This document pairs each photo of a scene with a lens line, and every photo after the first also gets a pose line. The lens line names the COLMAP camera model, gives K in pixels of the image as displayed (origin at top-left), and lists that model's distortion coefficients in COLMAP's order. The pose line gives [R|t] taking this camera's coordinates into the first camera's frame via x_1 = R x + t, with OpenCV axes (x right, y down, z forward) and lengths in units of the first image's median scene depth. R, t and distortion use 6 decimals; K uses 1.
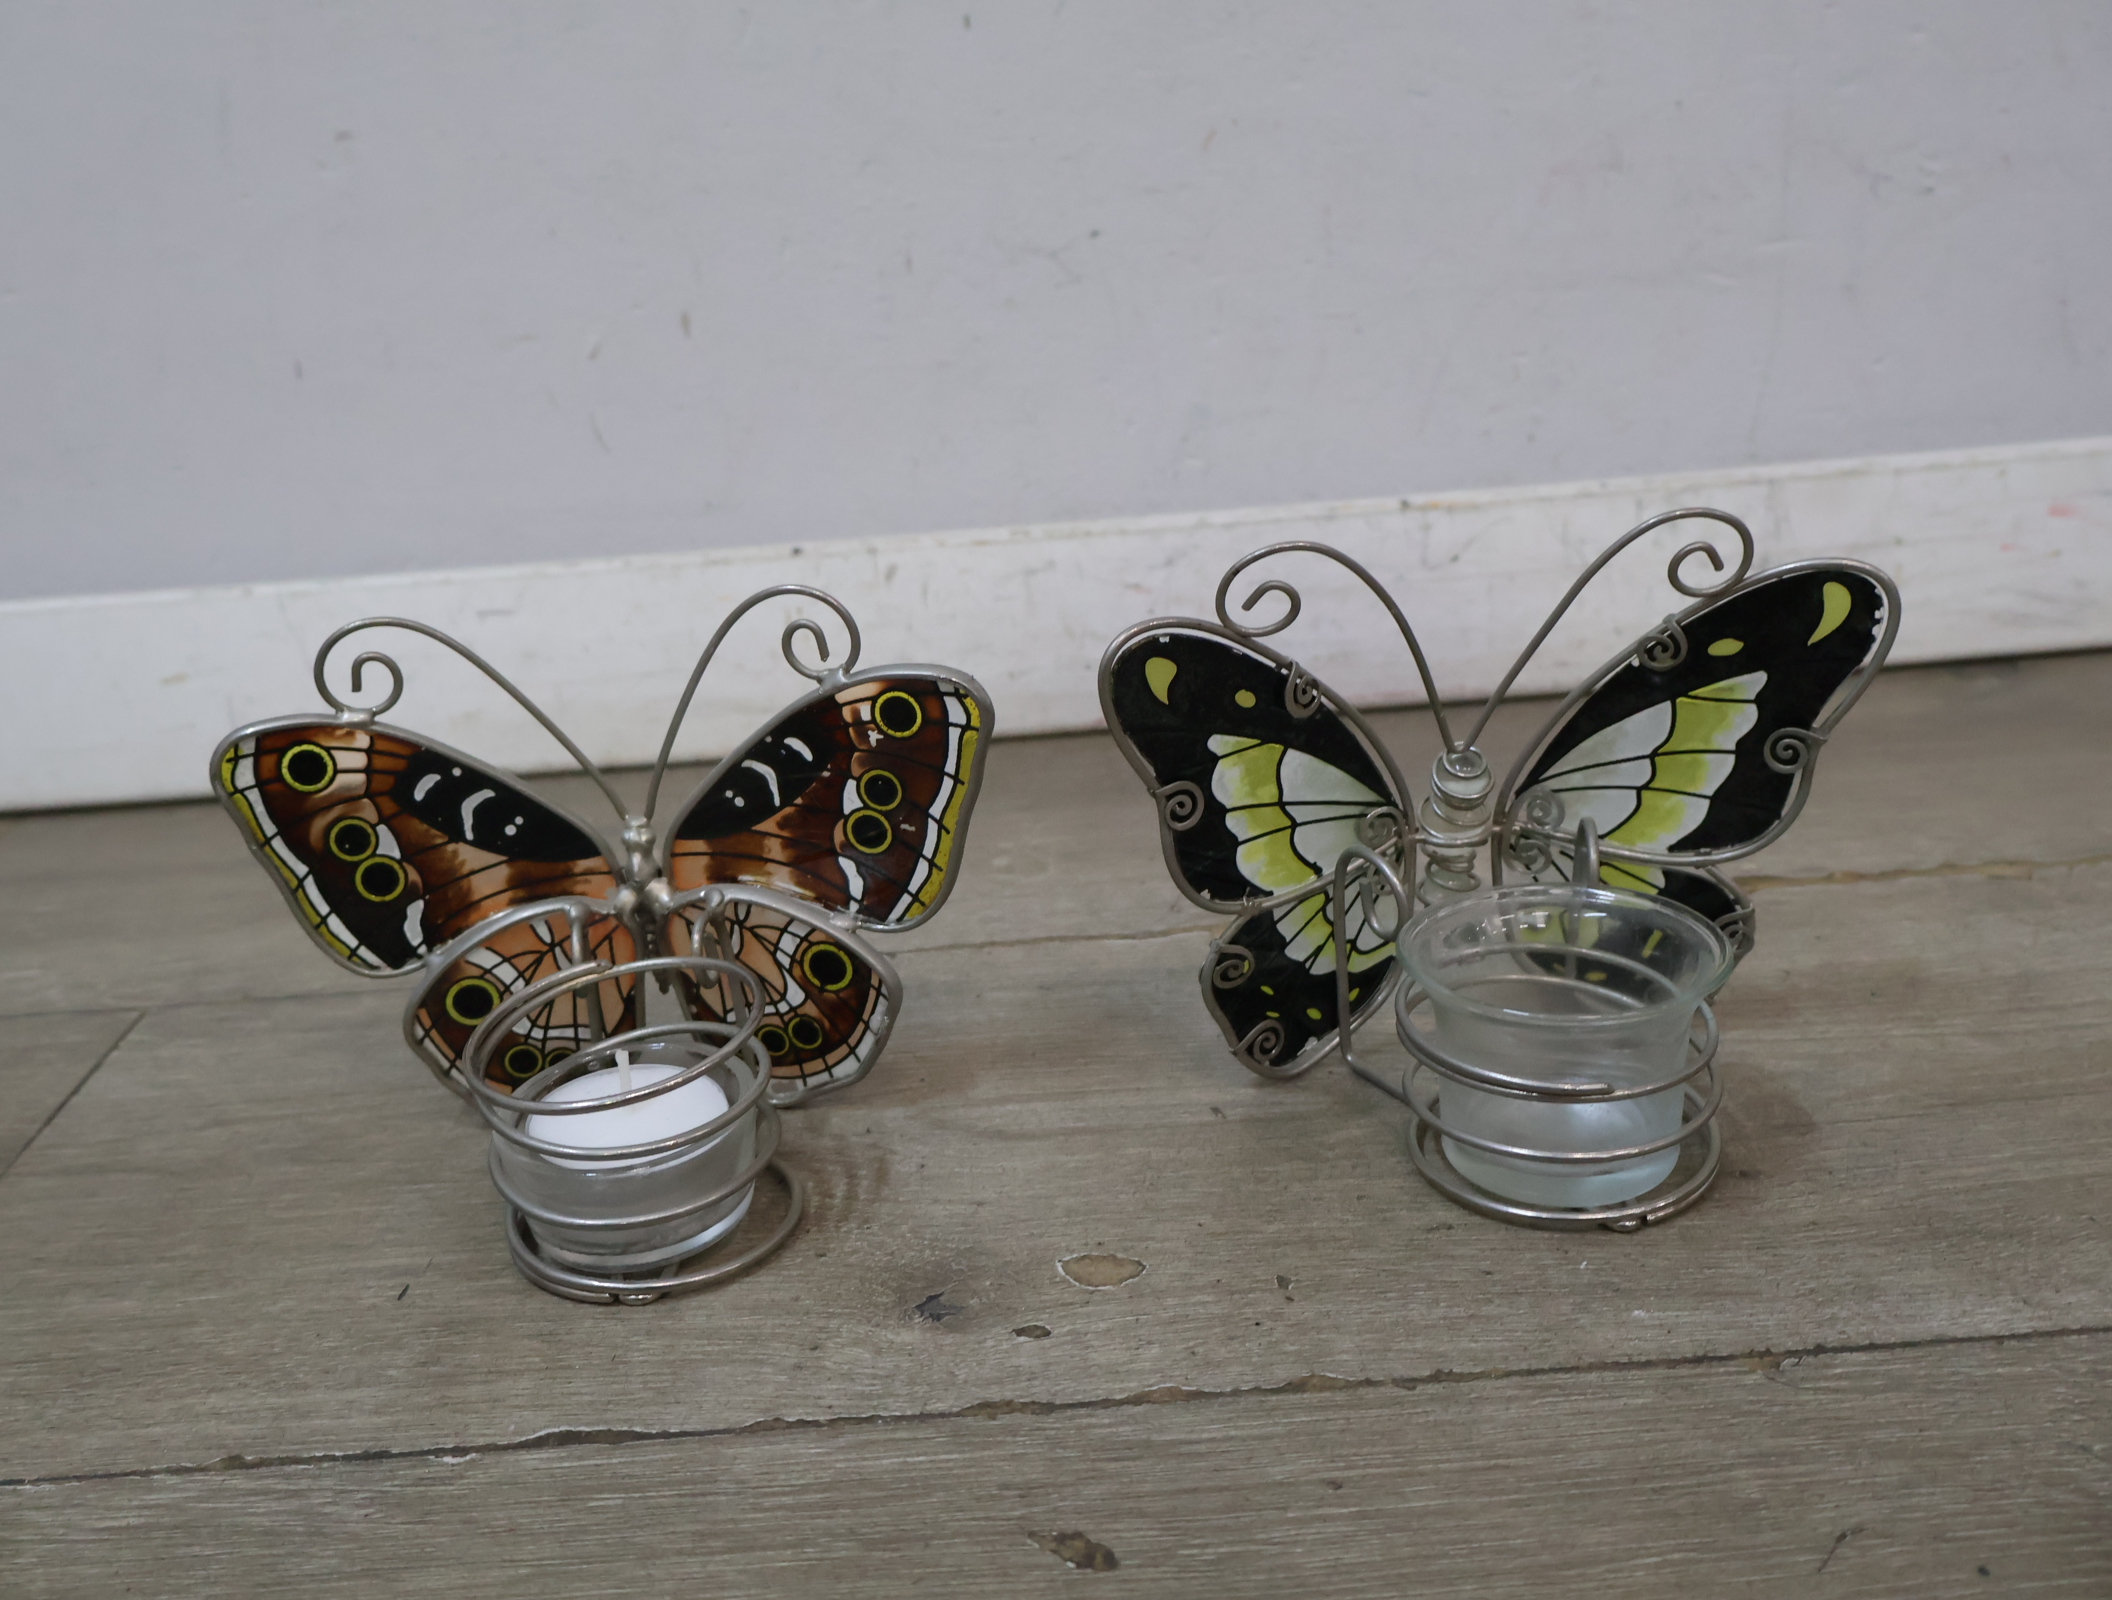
lens RADIAL K [[2056.5, 0, 1056.4], [0, 2056.5, 813.0], [0, 0, 1]] dist [0.015920, -0.008735]
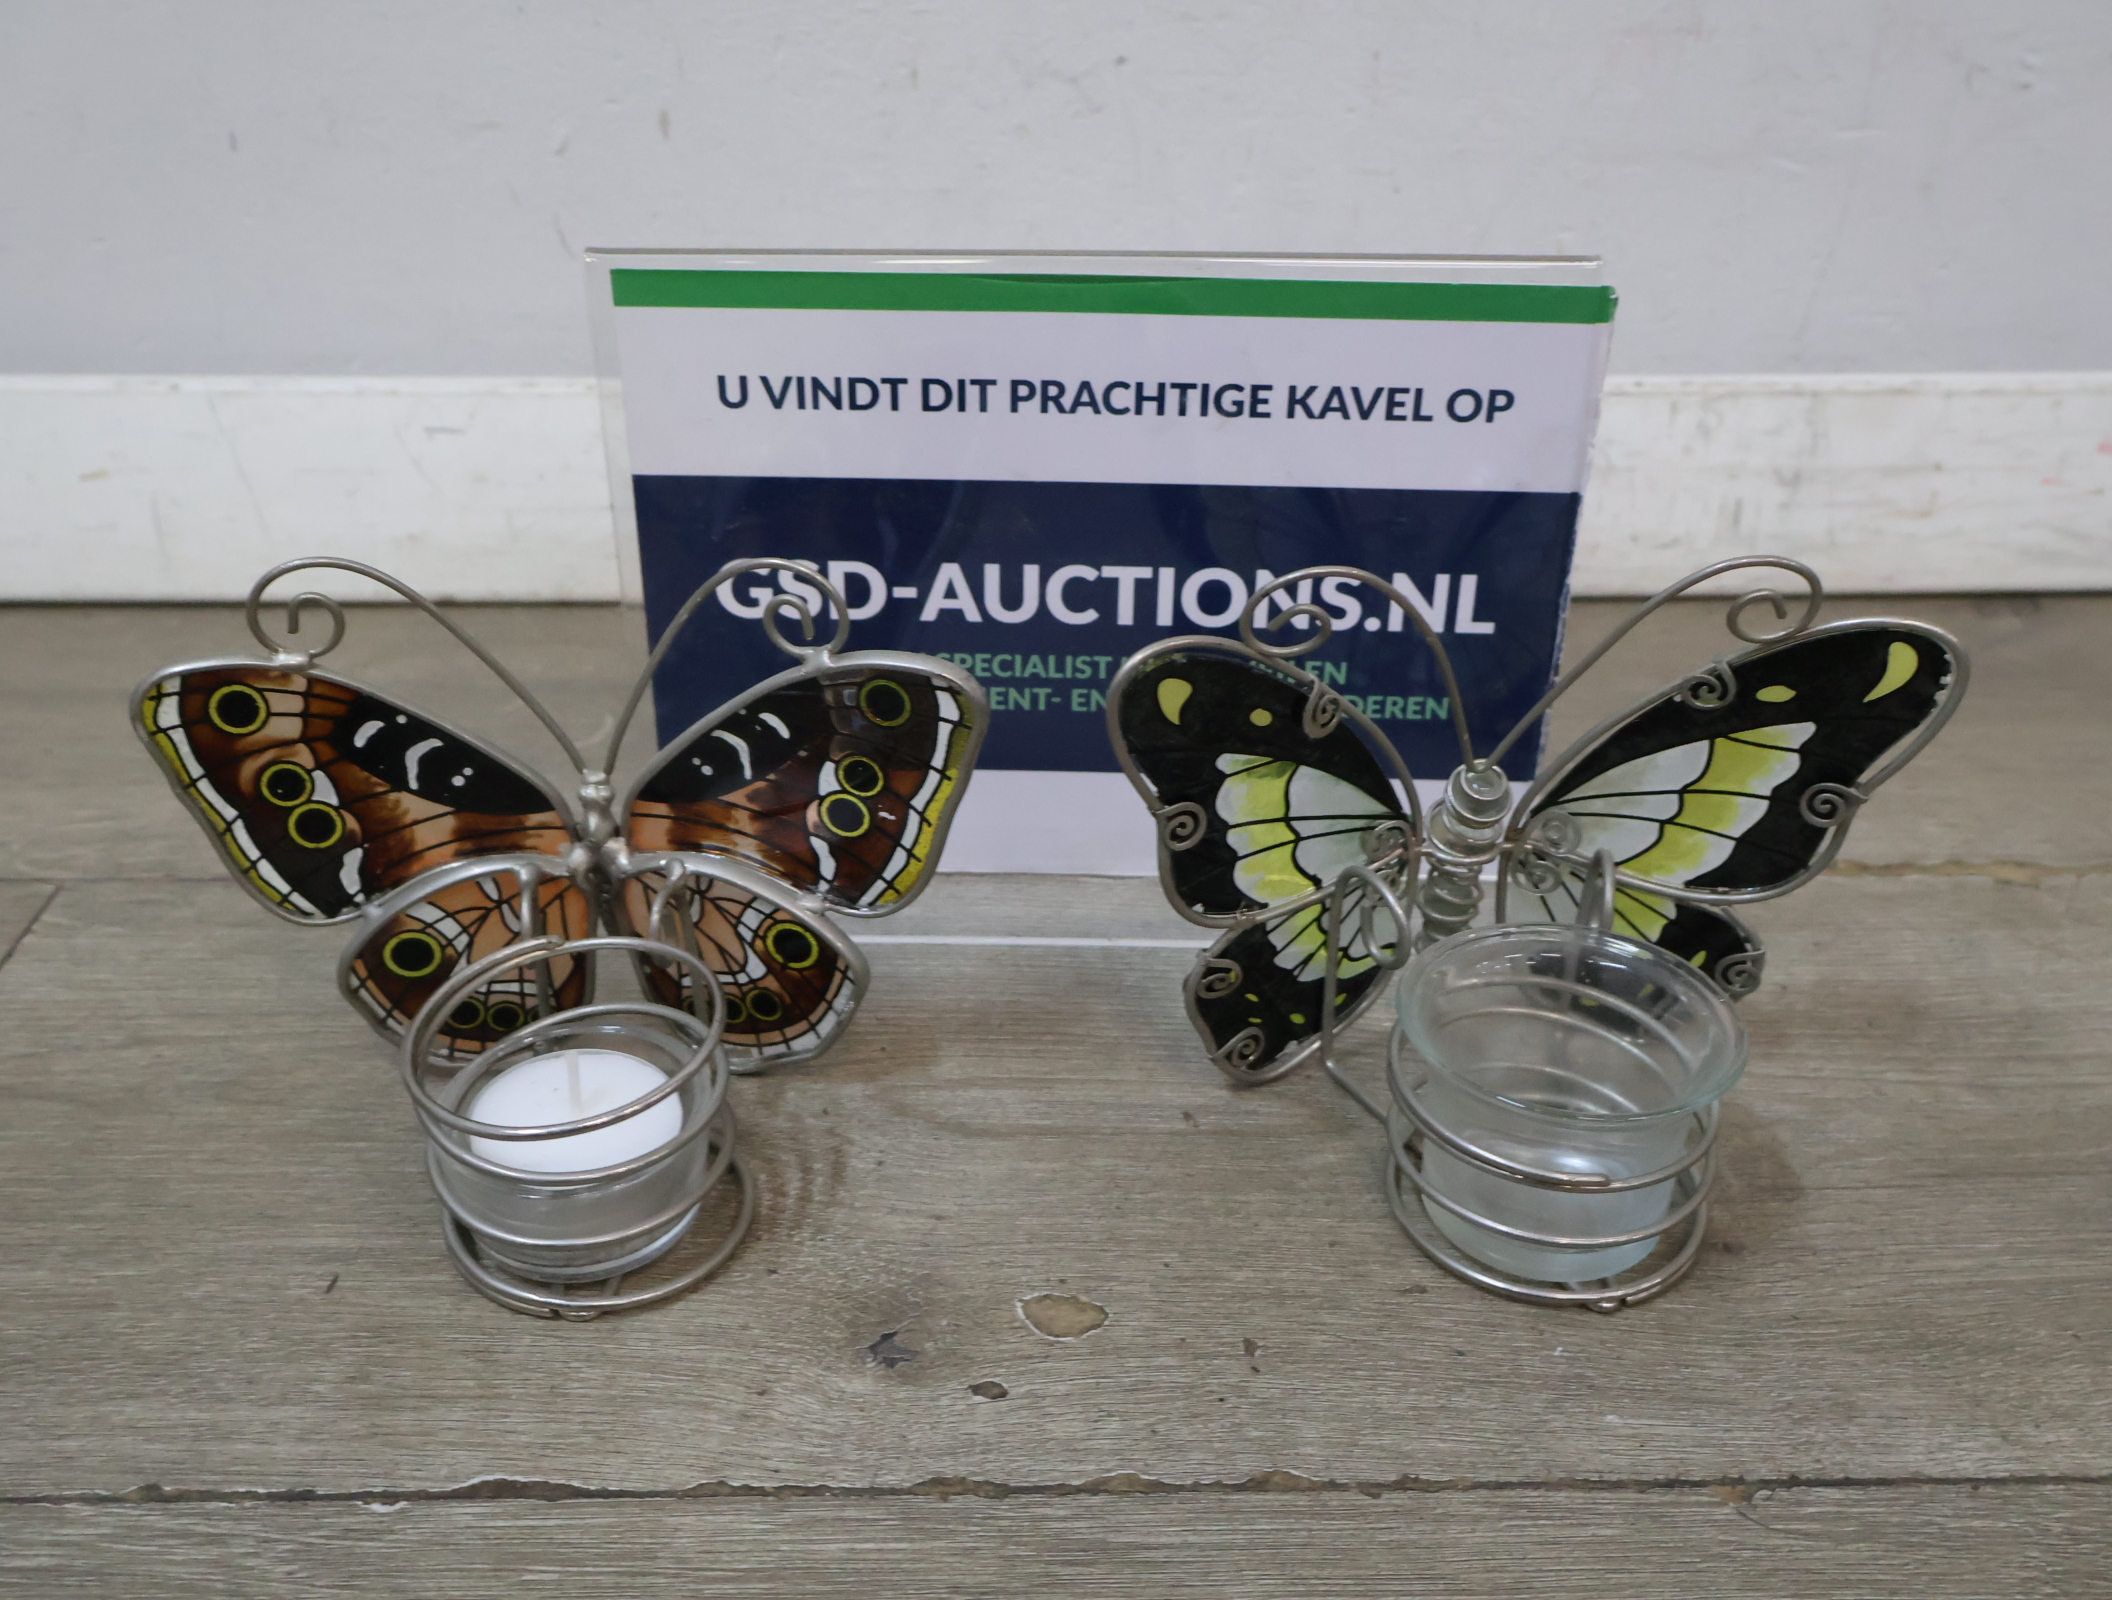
lens RADIAL K [[2056.5, 0, 1056.4], [0, 2056.5, 813.0], [0, 0, 1]] dist [0.015920, -0.008735]
pose [[0.996870, 0.070262, 0.036254, -0.033226], [-0.075129, 0.984660, 0.157479, -0.164848], [-0.024633, -0.159709, 0.986857, 0.085737]]
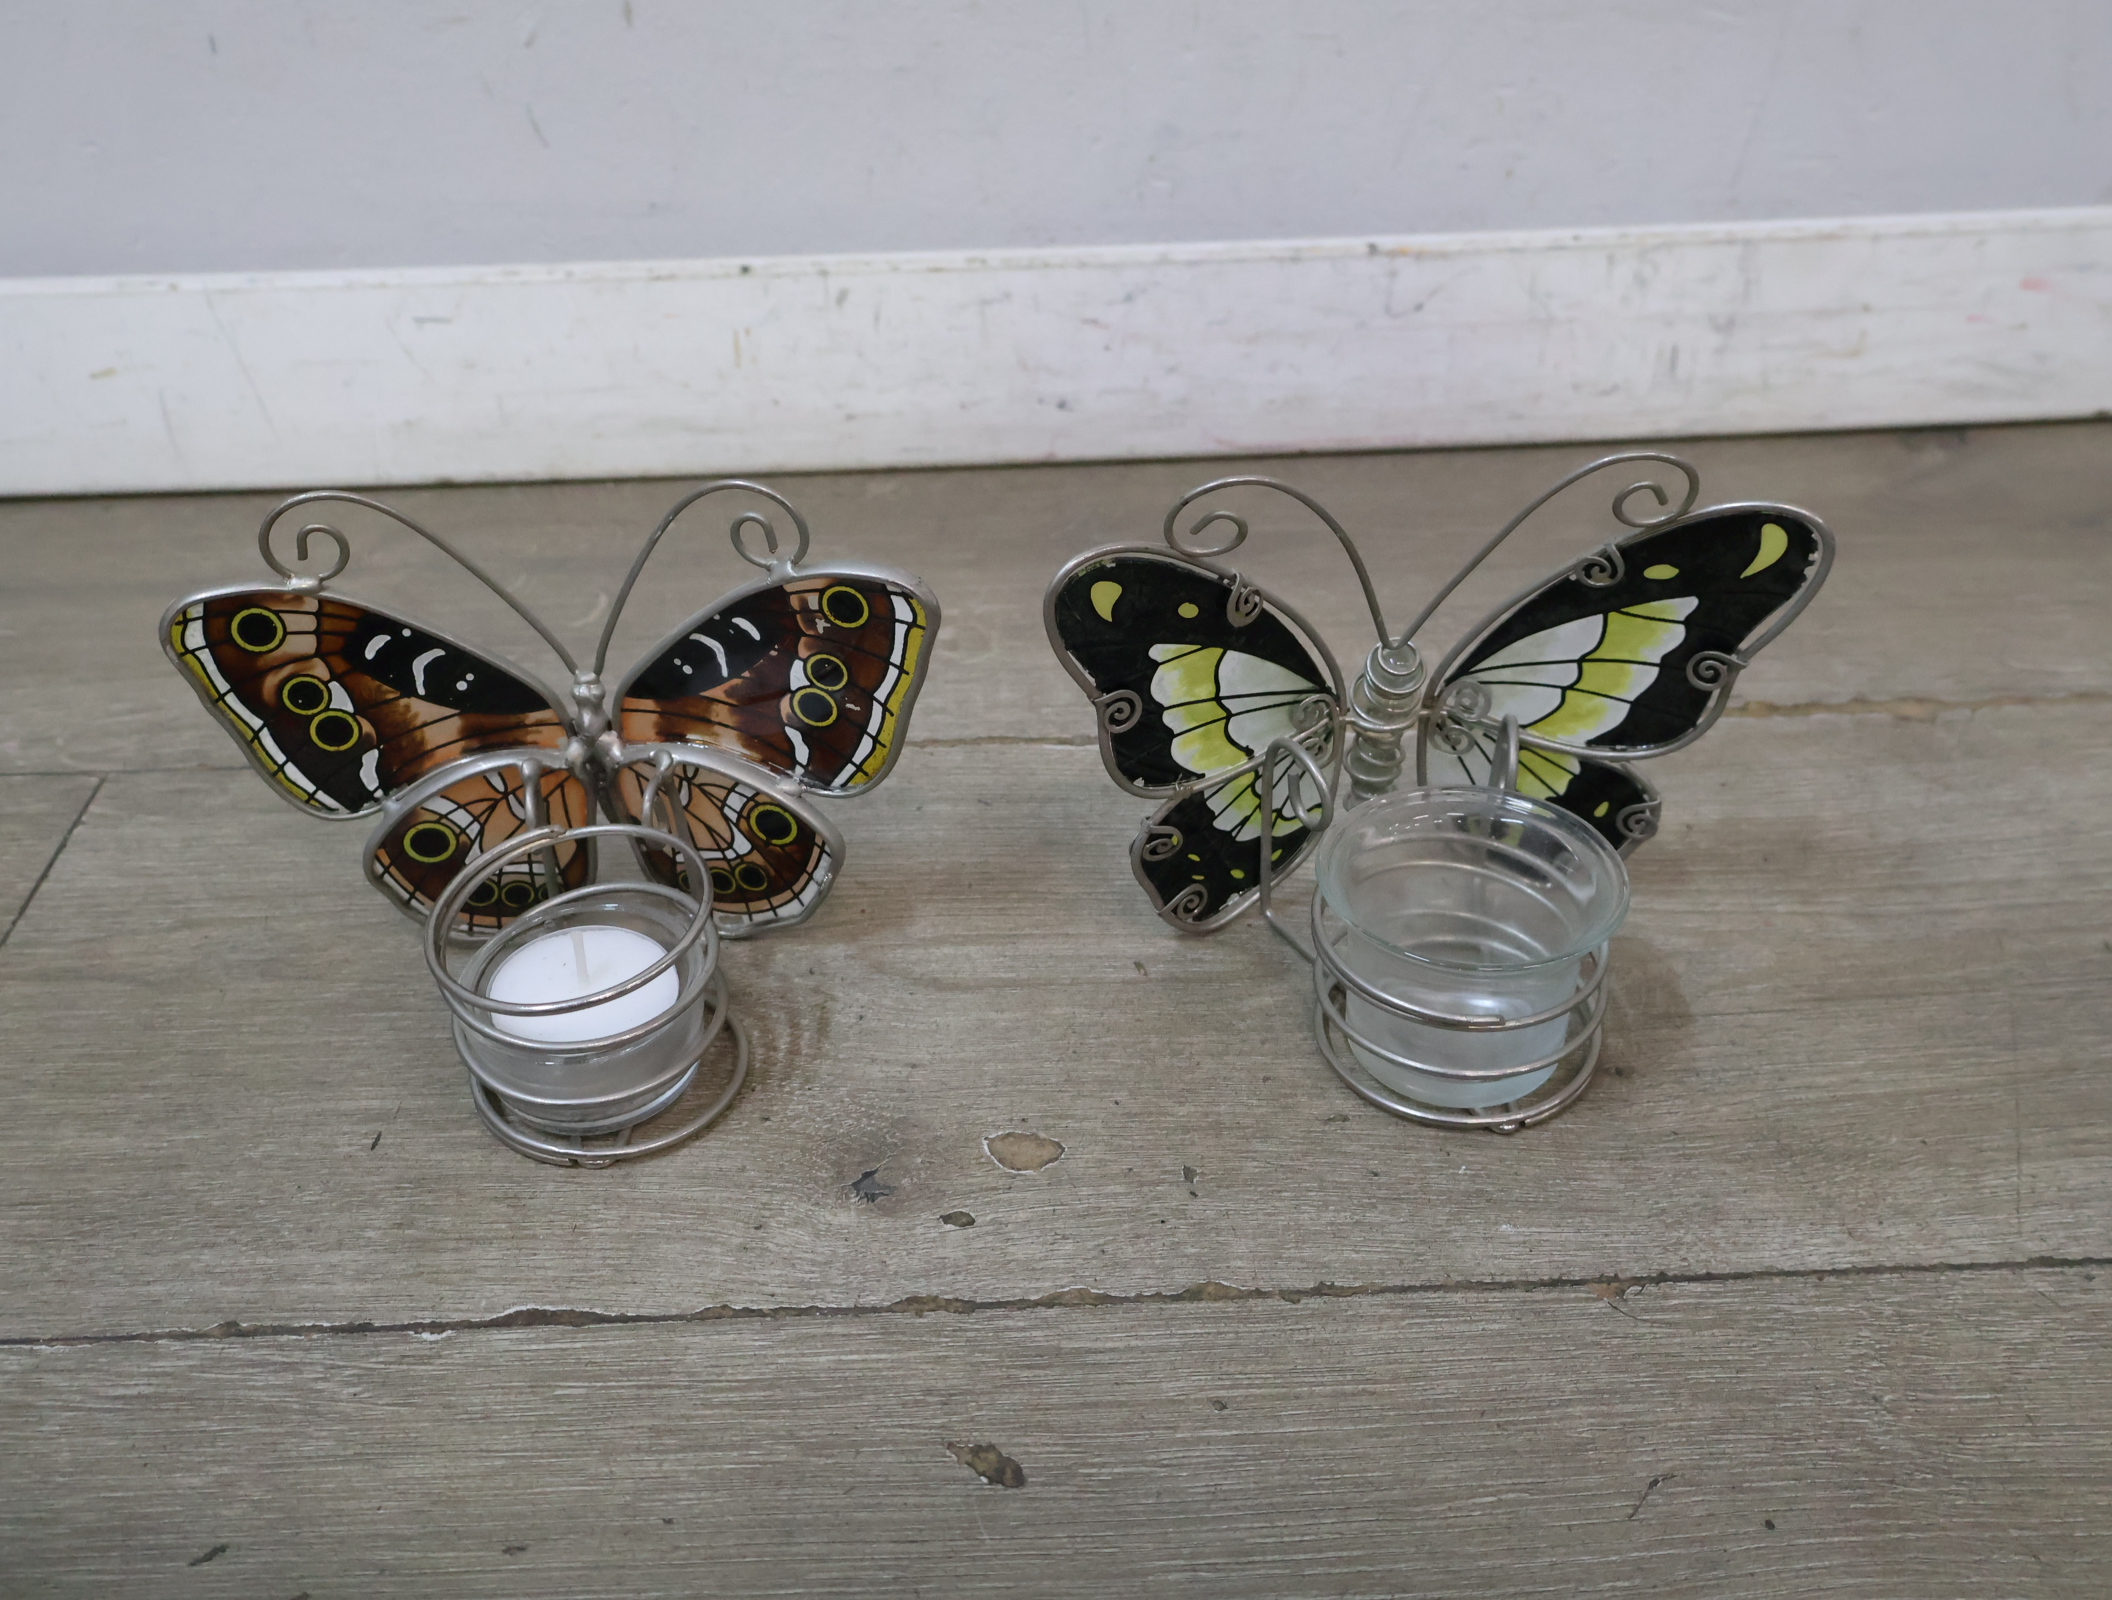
lens RADIAL K [[2053.5, 0, 1064.0], [0, 2053.5, 806.7], [0, 0, 1]] dist [0.009339, 0.000174]
pose [[0.998733, 0.036072, 0.035087, -0.001651], [-0.043774, 0.966693, 0.252169, -0.232606], [-0.024822, -0.253385, 0.967047, -0.004849]]
